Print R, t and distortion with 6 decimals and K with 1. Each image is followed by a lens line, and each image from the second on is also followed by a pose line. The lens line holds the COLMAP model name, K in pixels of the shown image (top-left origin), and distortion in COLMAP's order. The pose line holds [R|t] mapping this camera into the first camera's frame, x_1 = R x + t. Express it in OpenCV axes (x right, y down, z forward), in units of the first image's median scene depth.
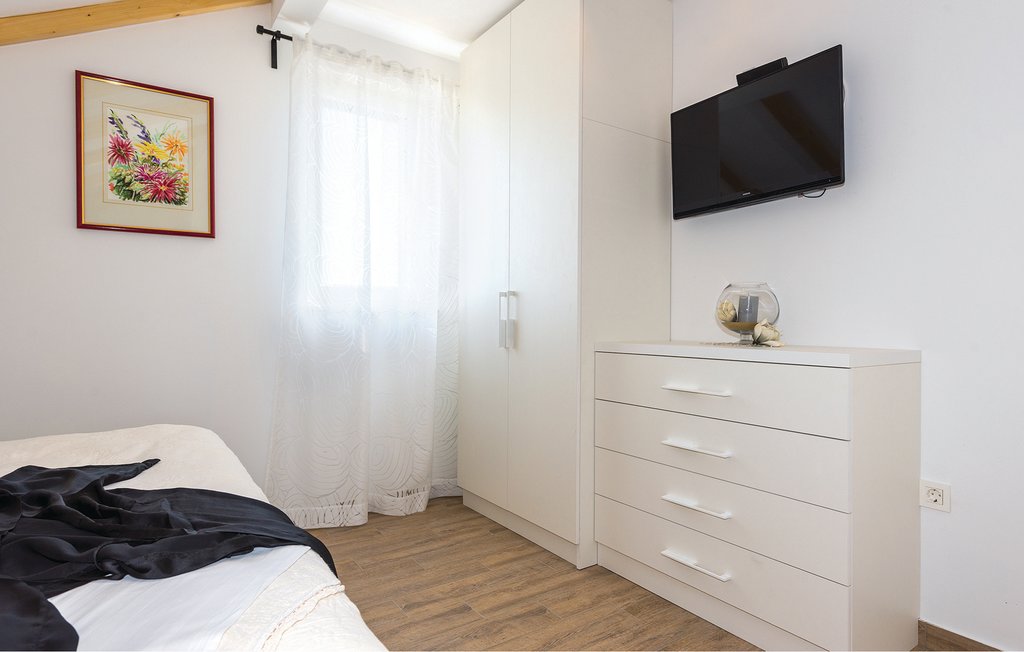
lens RADIAL K [[579.3, 0, 513.5], [0, 579.3, 306.3], [0, 0, 1]] dist [0.039308, -0.000340]
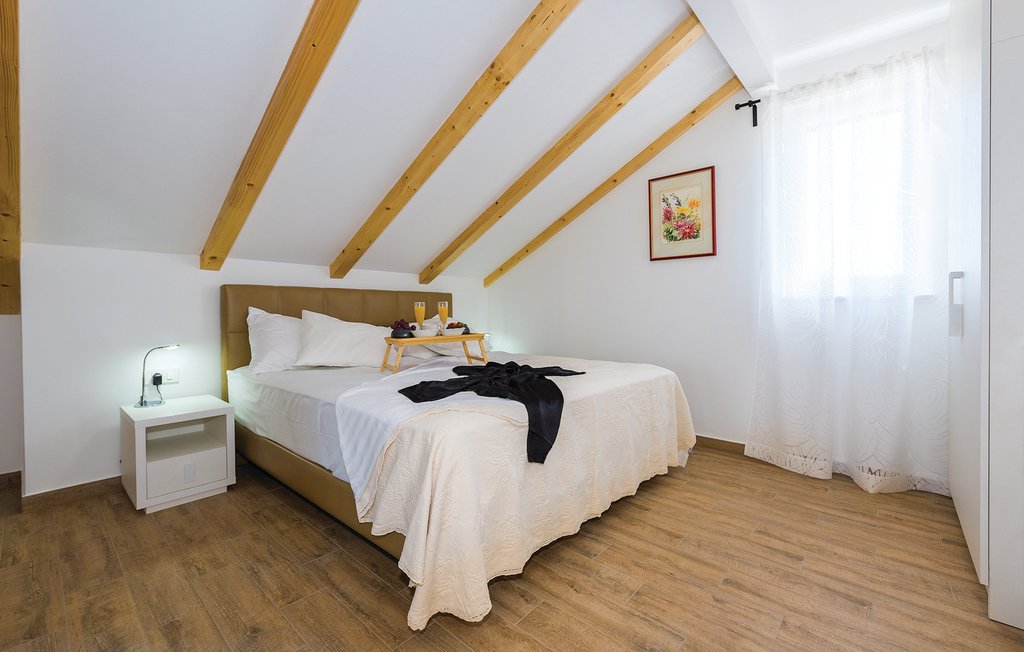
lens RADIAL K [[411.8, 0, 518.2], [0, 411.8, 315.2], [0, 0, 1]] dist [0.000200, 0.000052]
pose [[0.248032, 0.007660, -0.968721, 0.440872], [0.021102, 0.999689, 0.013307, 0.017510], [0.968522, -0.023743, 0.247793, 0.226869]]
